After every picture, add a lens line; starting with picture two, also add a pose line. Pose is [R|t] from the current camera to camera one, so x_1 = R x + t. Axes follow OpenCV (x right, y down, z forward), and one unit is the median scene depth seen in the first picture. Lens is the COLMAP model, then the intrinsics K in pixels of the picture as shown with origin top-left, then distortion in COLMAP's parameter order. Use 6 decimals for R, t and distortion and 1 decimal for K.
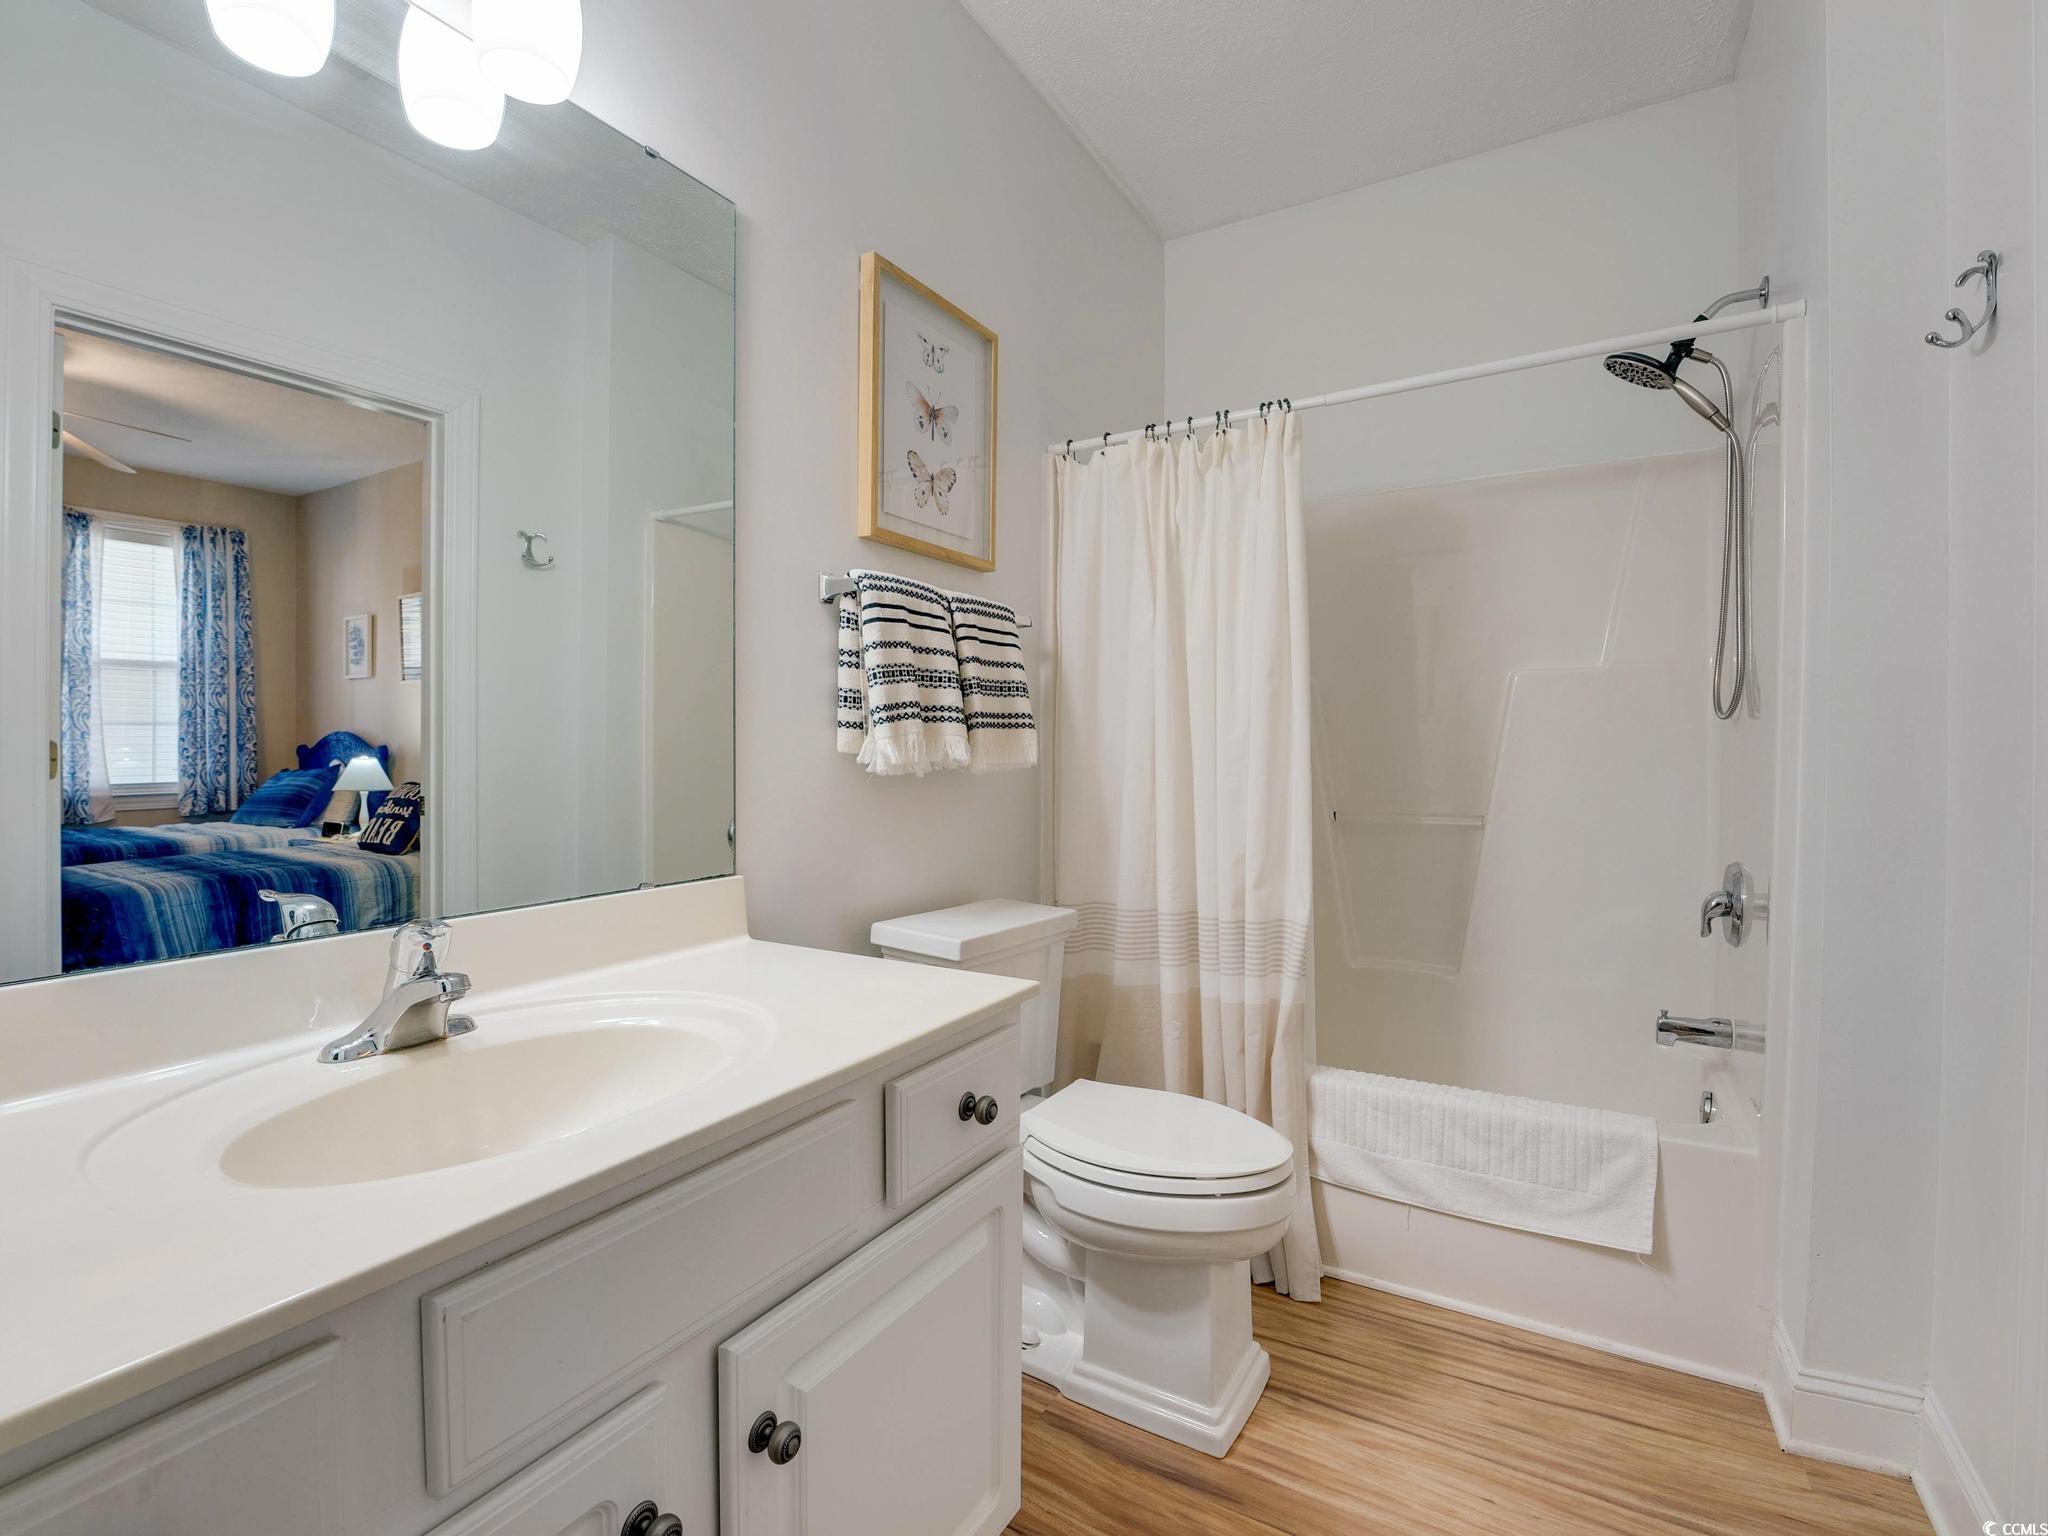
lens RADIAL K [[935.8, 0, 1024.0], [0, 935.8, 768.0], [0, 0, 1]] dist [-0.035226, -0.000001]
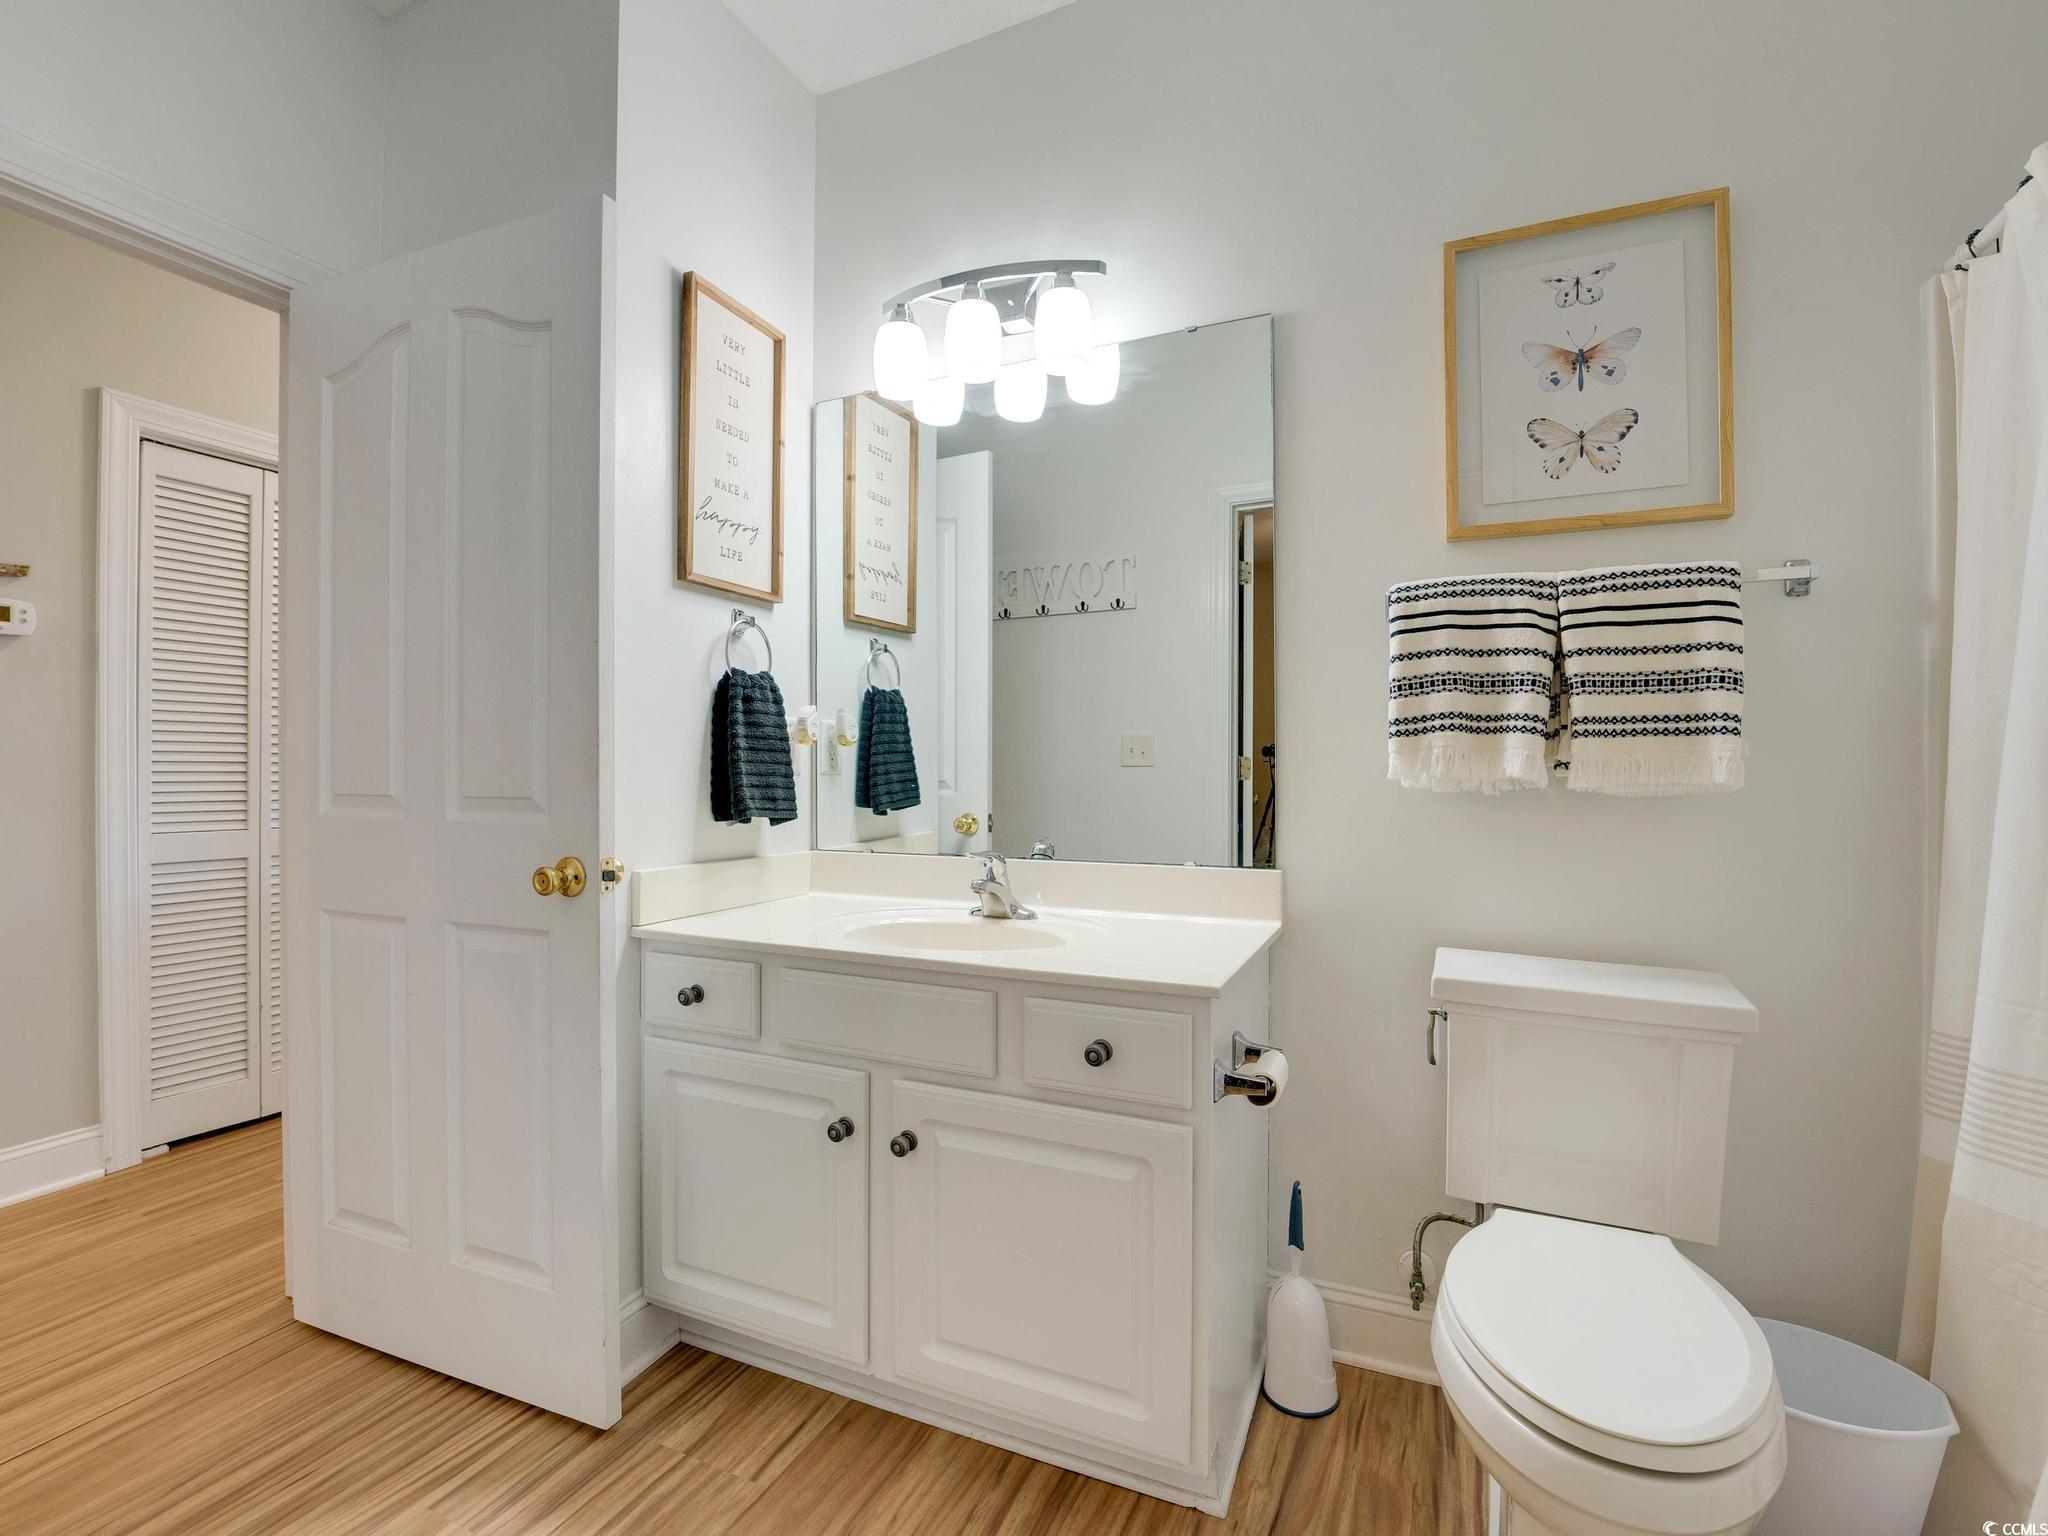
lens RADIAL K [[935.8, 0, 1024.0], [0, 935.8, 768.0], [0, 0, 1]] dist [-0.035226, -0.000001]
pose [[0.110497, 0.002865, -0.993872, 0.682932], [-0.021156, 0.999776, 0.000530, -0.007156], [0.993651, 0.020967, 0.110533, 0.442900]]
